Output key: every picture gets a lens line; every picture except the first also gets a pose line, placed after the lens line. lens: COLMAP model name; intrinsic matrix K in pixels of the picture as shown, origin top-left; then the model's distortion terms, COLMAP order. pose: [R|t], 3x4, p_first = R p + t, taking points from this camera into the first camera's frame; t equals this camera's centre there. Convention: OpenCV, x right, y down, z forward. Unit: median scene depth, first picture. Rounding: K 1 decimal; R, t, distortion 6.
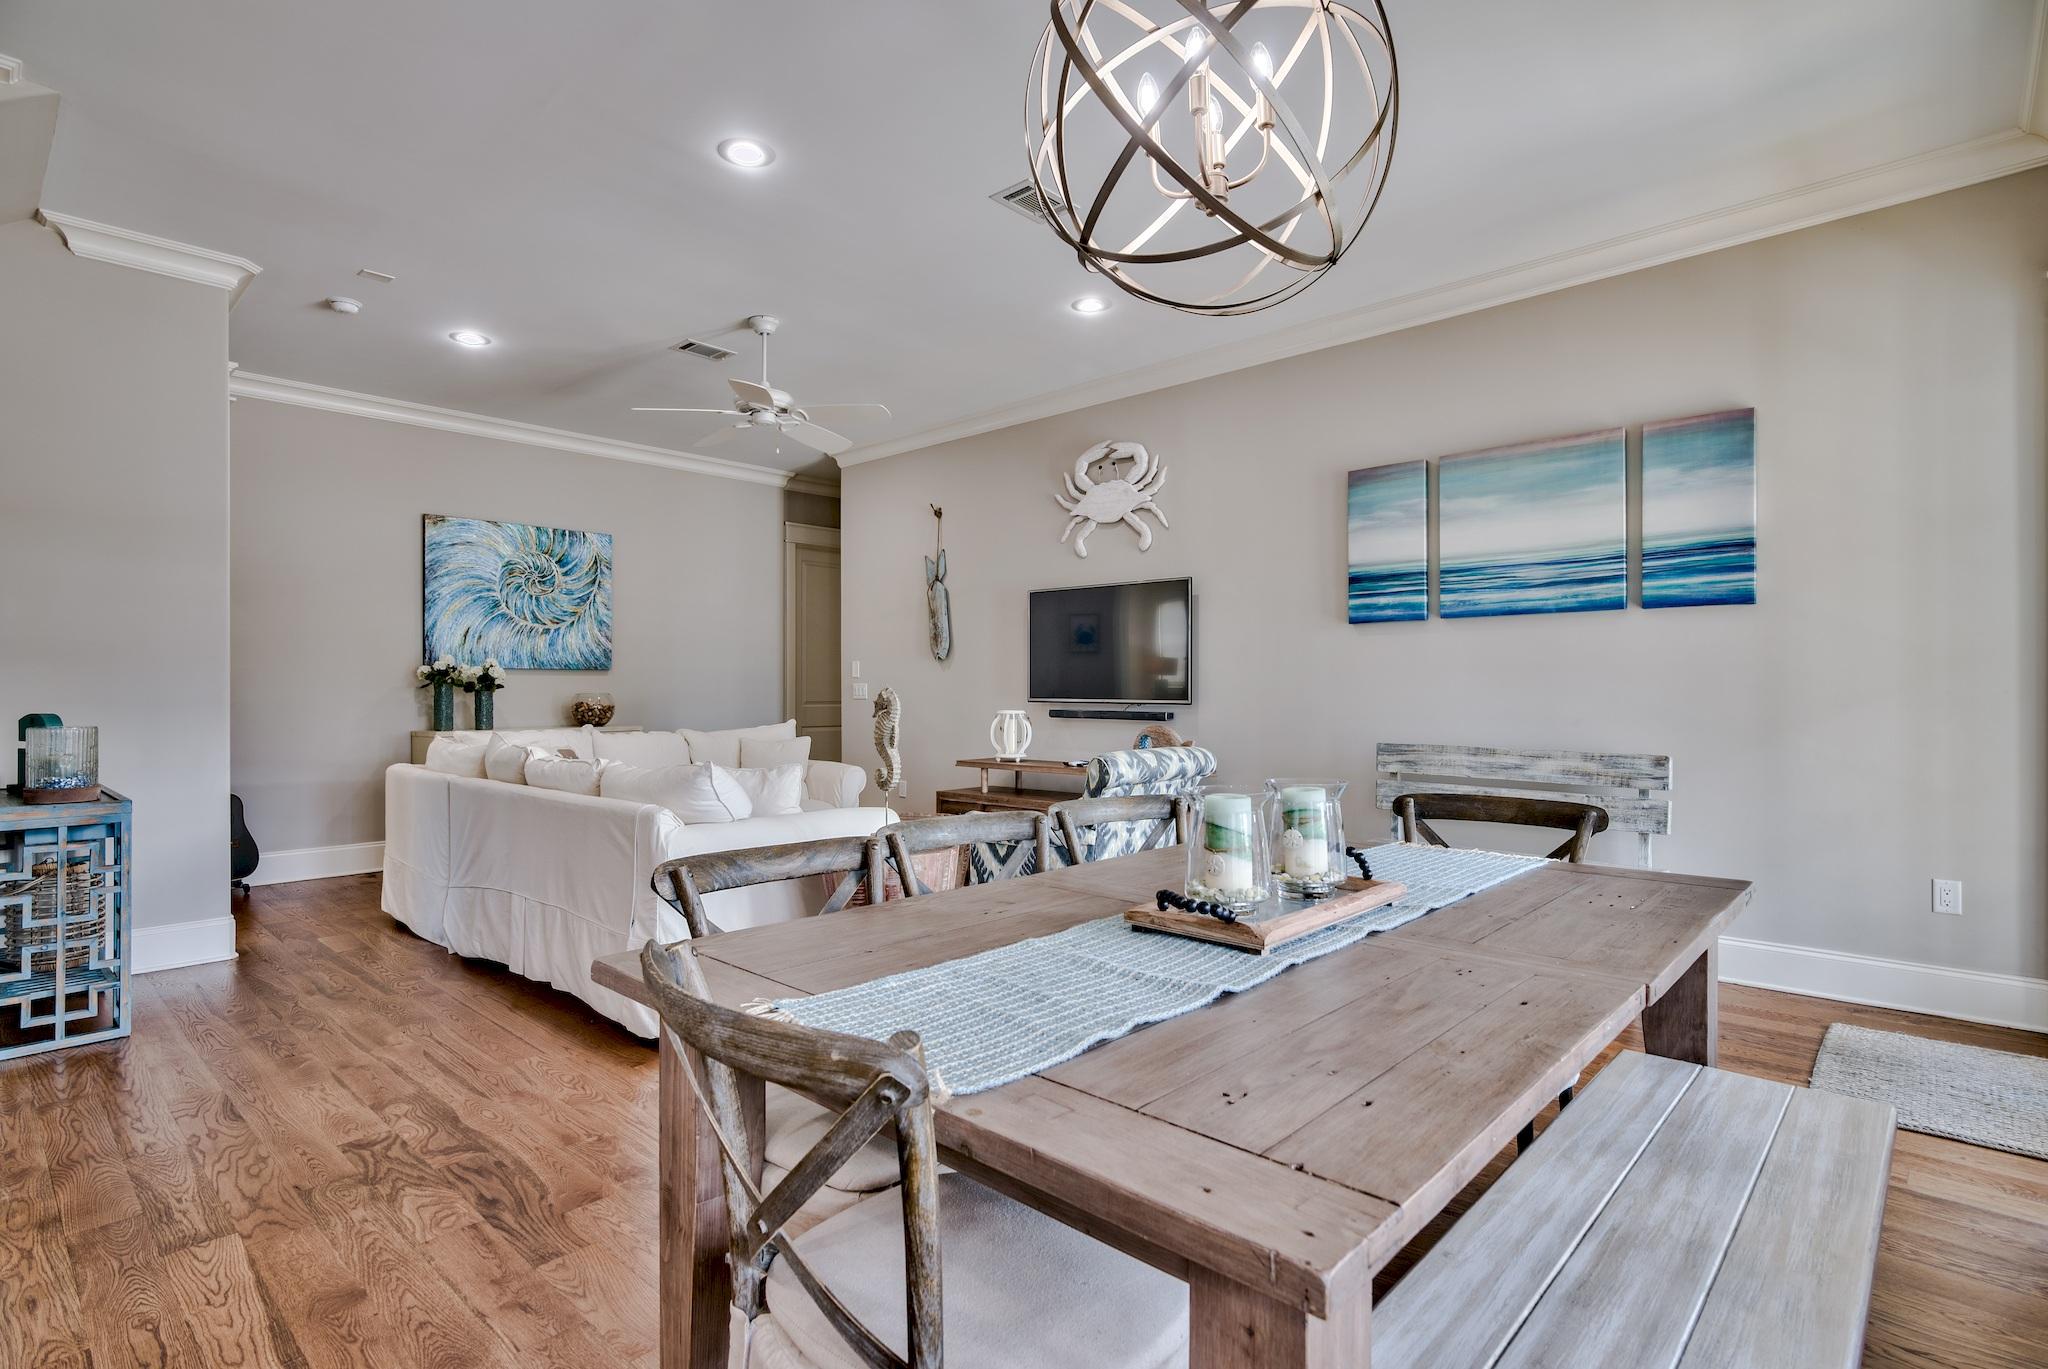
lens RADIAL K [[1006.8, 0, 1021.6], [0, 1006.8, 692.0], [0, 0, 1]] dist [-0.012561, 0.002707]
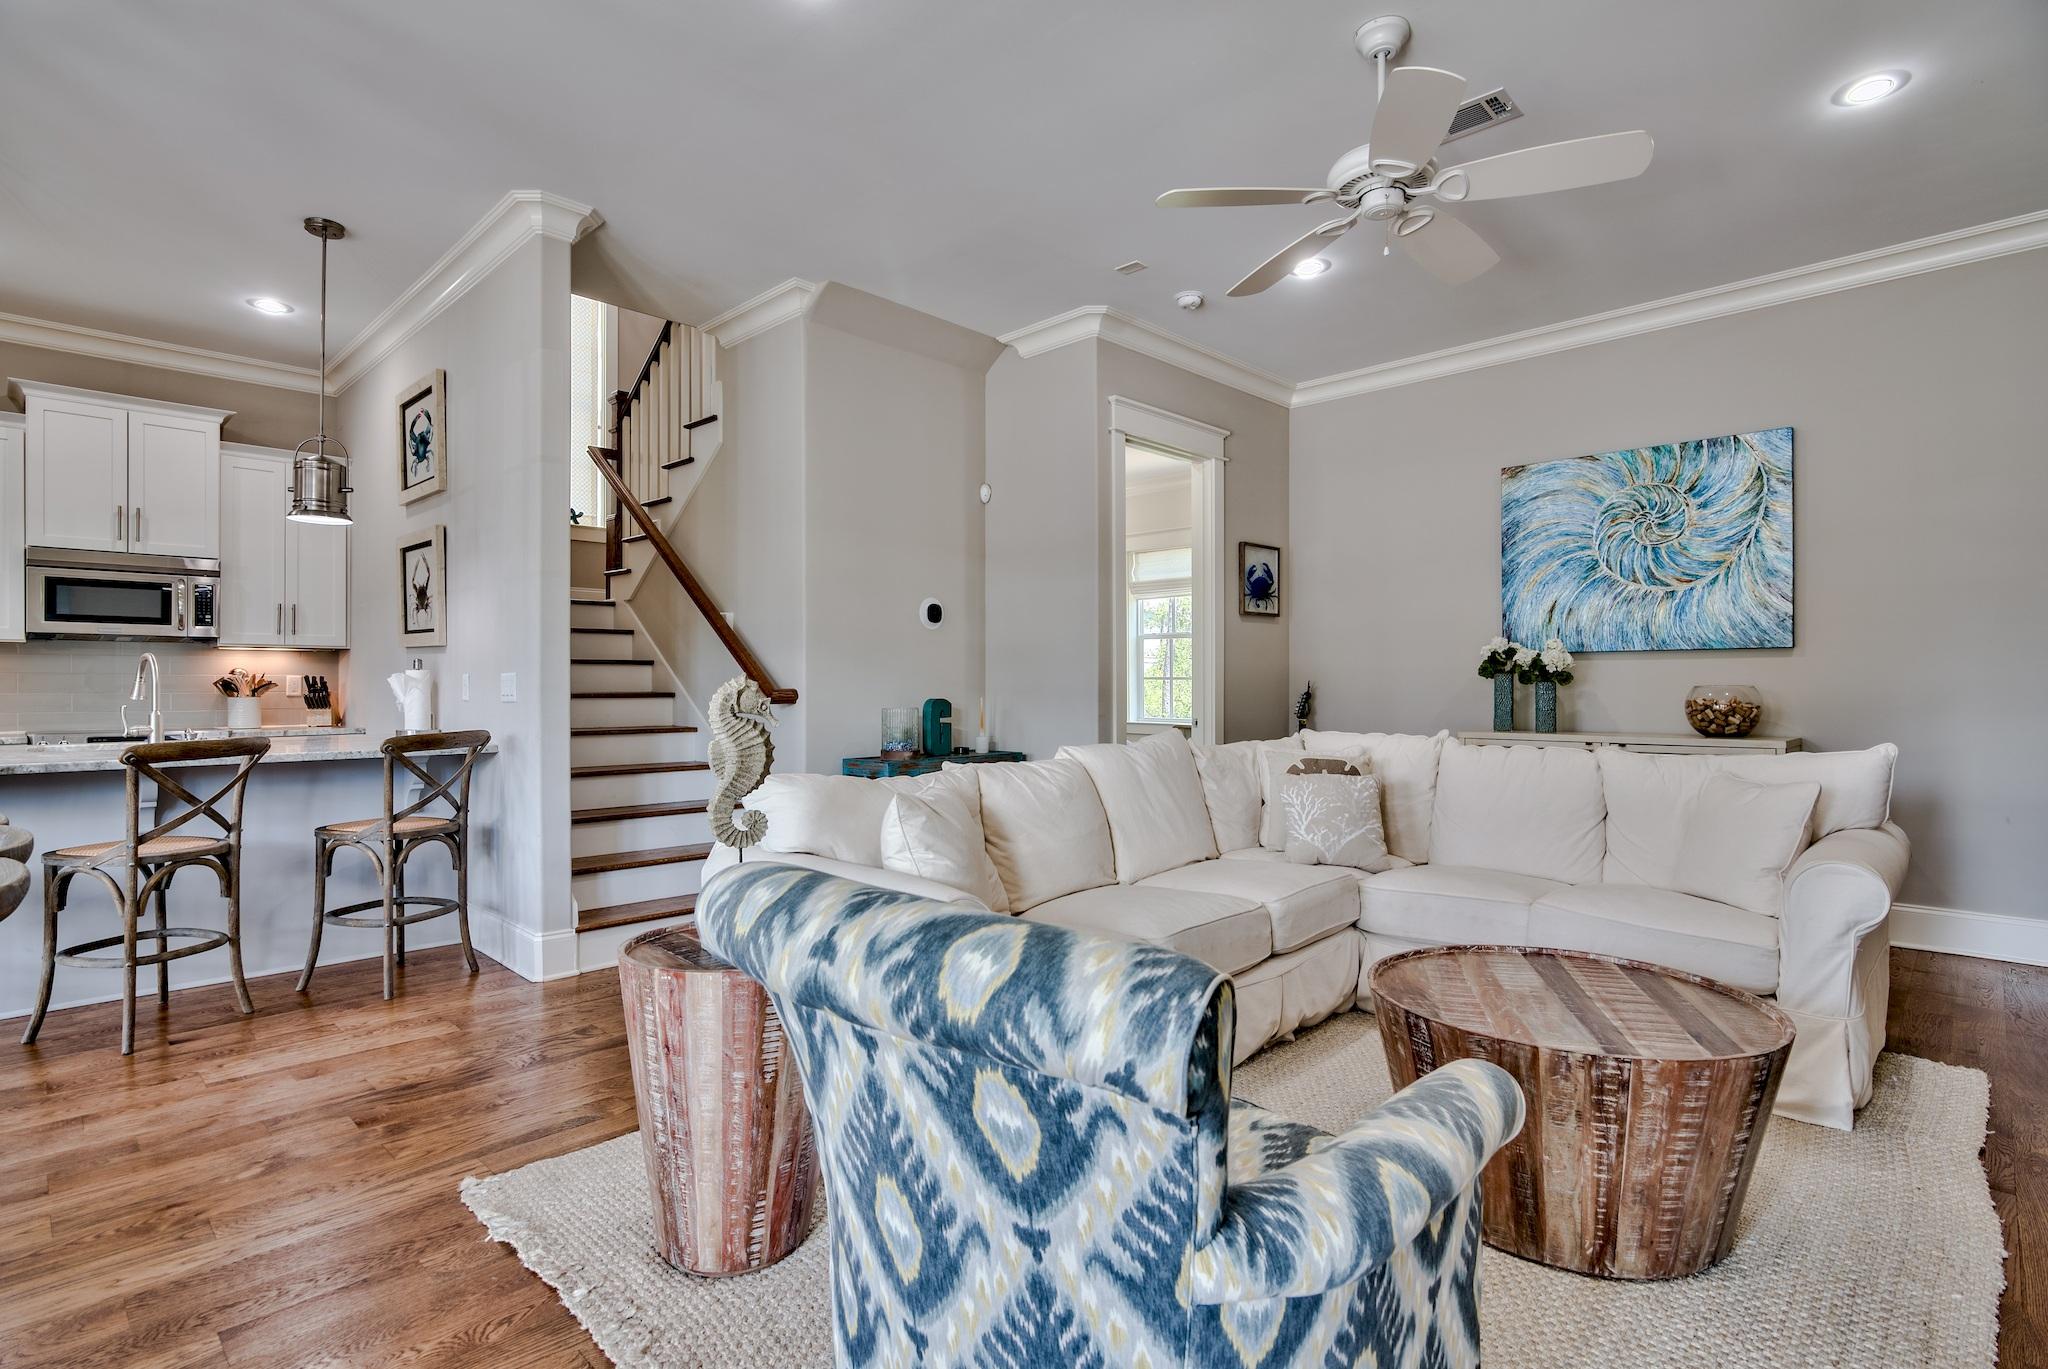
lens RADIAL K [[1006.8, 0, 973.7], [0, 1006.8, 687.3], [0, 0, 1]] dist [-0.012561, 0.002707]
pose [[-0.028595, 0.006141, -0.999572, 0.268060], [0.003786, 0.999975, 0.006035, -0.003723], [0.999584, -0.003612, -0.028618, 0.642006]]
